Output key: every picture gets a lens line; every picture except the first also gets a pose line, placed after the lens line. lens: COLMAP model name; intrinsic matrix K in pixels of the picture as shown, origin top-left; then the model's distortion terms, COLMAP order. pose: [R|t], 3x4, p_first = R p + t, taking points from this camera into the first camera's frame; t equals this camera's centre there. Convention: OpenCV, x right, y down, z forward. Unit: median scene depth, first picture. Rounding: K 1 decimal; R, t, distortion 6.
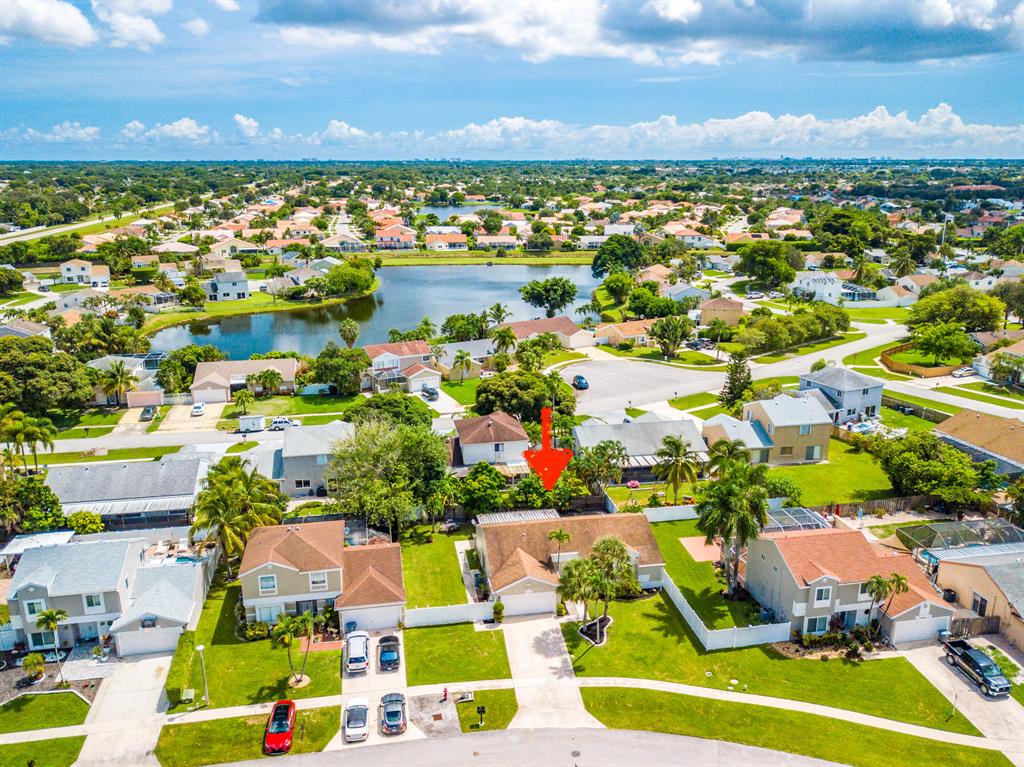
lens RADIAL K [[803.8, 0, 520.2], [0, 803.8, 385.9], [0, 0, 1]] dist [0.009012, -0.008608]
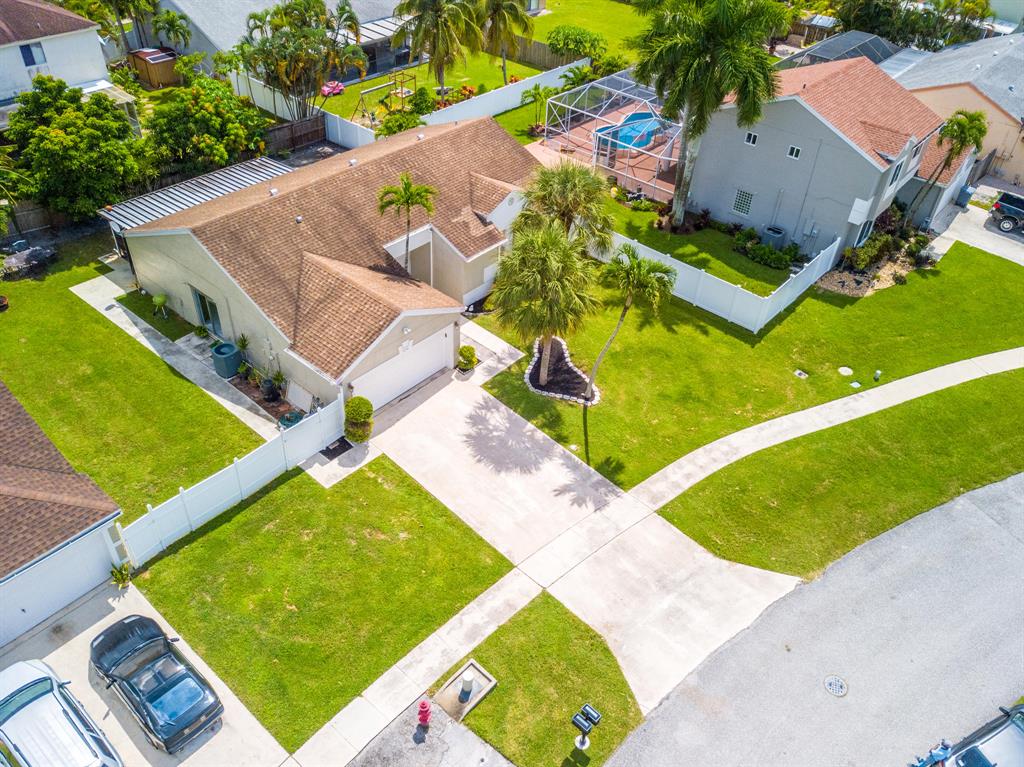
lens RADIAL K [[791.2, 0, 512.0], [0, 791.2, 383.5], [0, 0, 1]] dist [0.010802, 0.000479]
pose [[0.771416, -0.368402, 0.518842, -0.153962], [0.117508, 0.883815, 0.452838, 0.094035], [-0.625387, -0.288359, 0.725079, 0.642225]]
